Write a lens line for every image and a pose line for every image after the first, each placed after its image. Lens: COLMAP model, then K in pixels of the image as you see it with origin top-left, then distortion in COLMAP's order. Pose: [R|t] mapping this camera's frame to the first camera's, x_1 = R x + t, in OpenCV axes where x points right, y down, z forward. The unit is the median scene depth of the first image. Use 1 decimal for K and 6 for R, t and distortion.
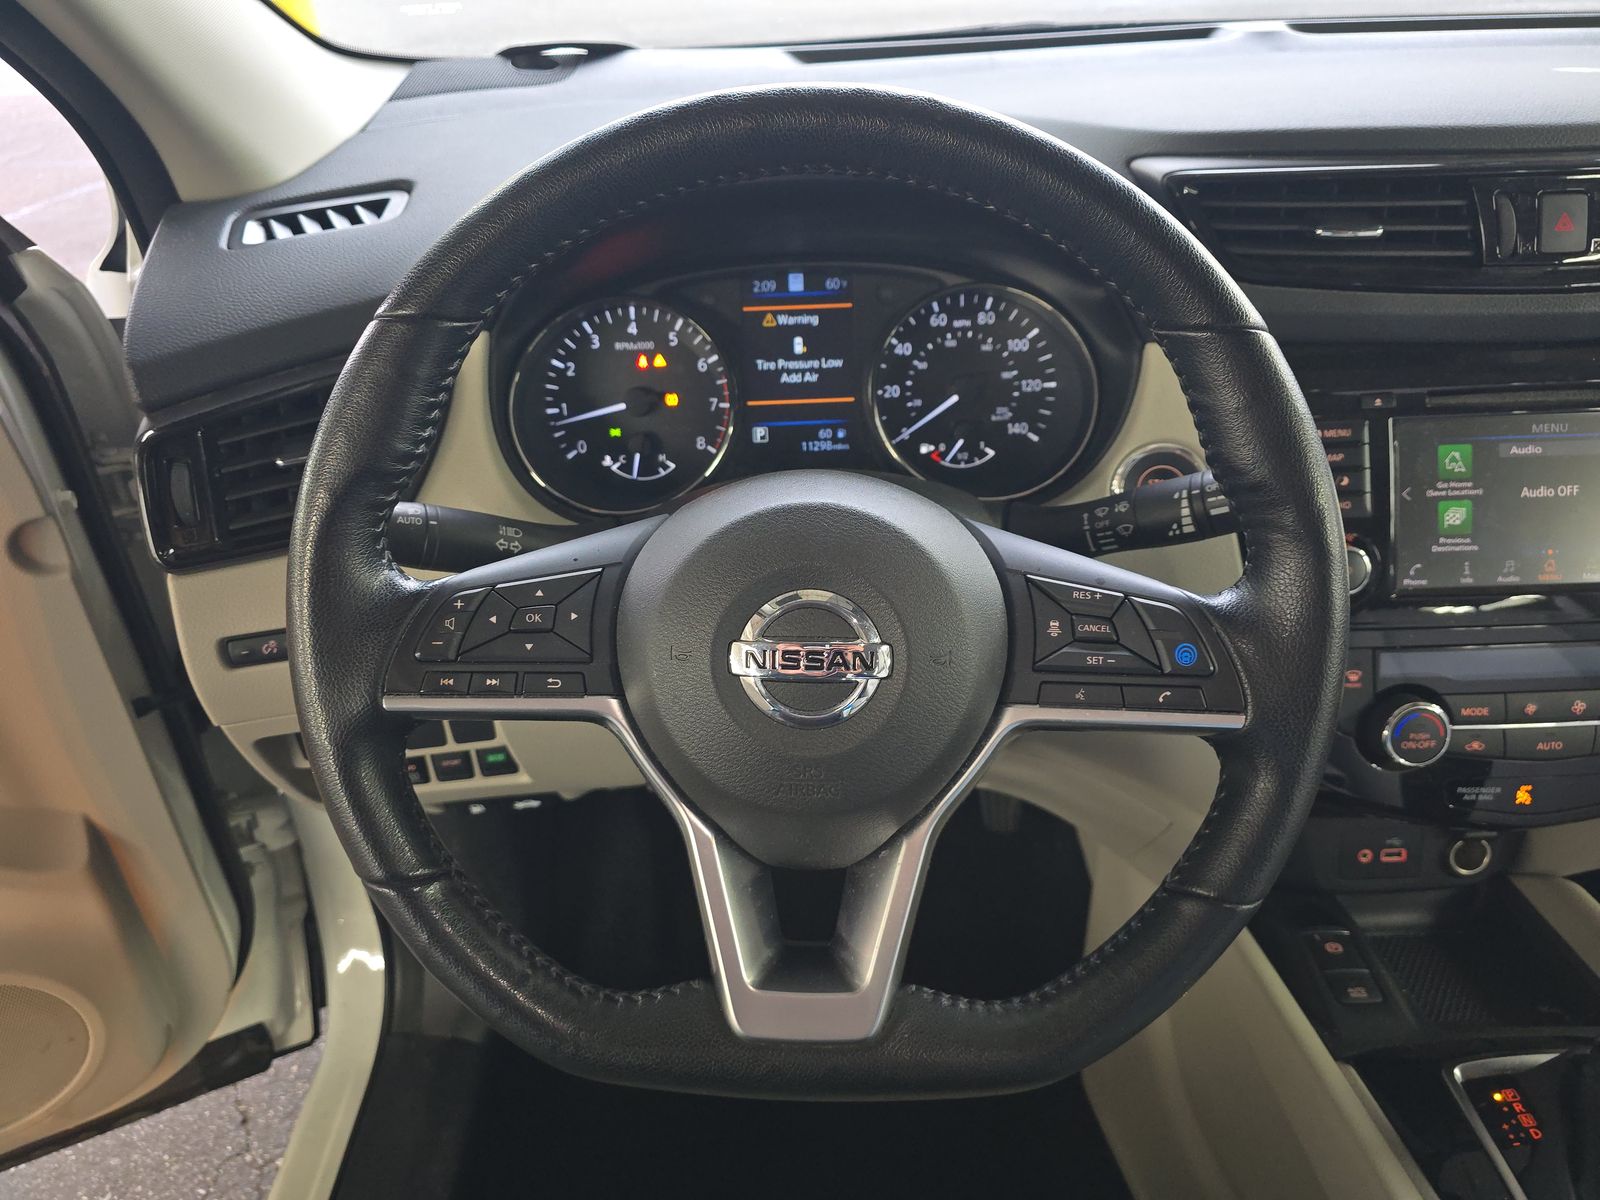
lens RADIAL K [[1094.6, 0, 800.0], [0, 1094.6, 600.0], [0, 0, 1]] dist [0.041973, -0.023039]
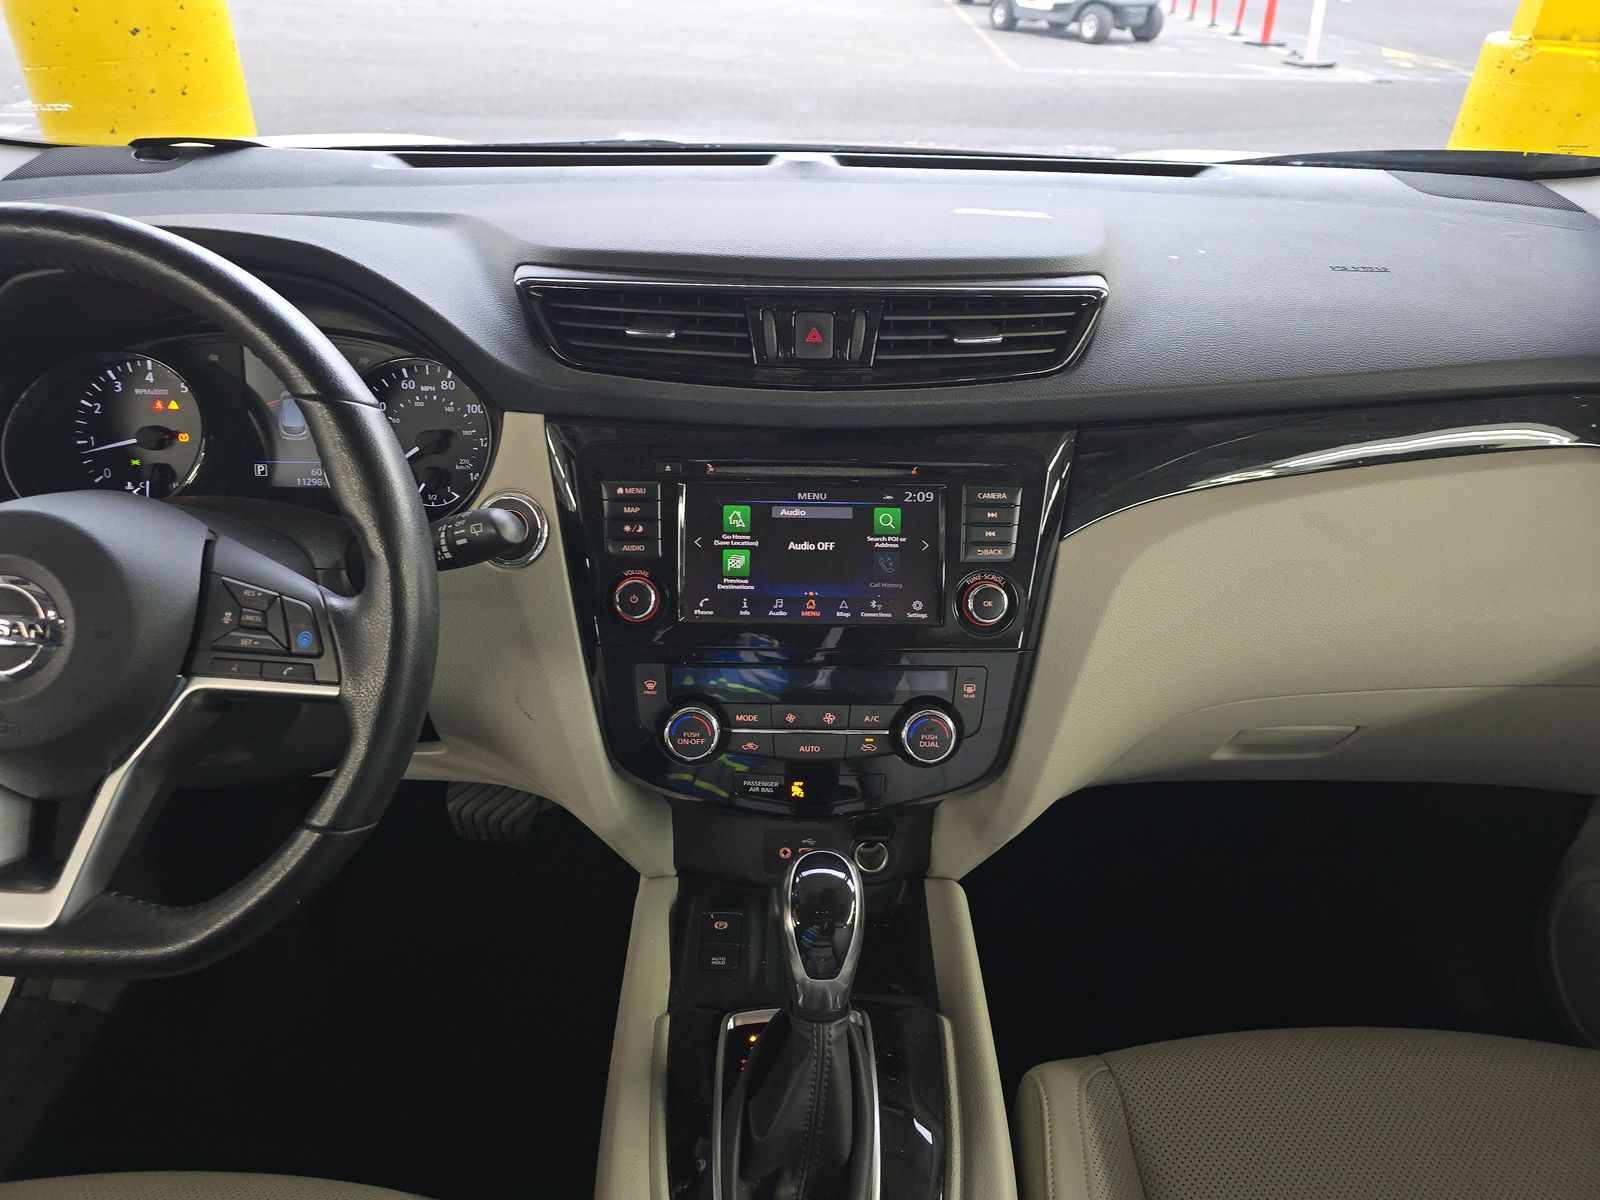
lens RADIAL K [[1094.6, 0, 800.0], [0, 1094.6, 600.0], [0, 0, 1]] dist [0.041973, -0.023039]
pose [[0.998780, 0.048582, 0.008852, 0.560699], [-0.048043, 0.997421, -0.053321, 0.026389], [-0.011419, 0.052831, 0.998538, -0.207599]]
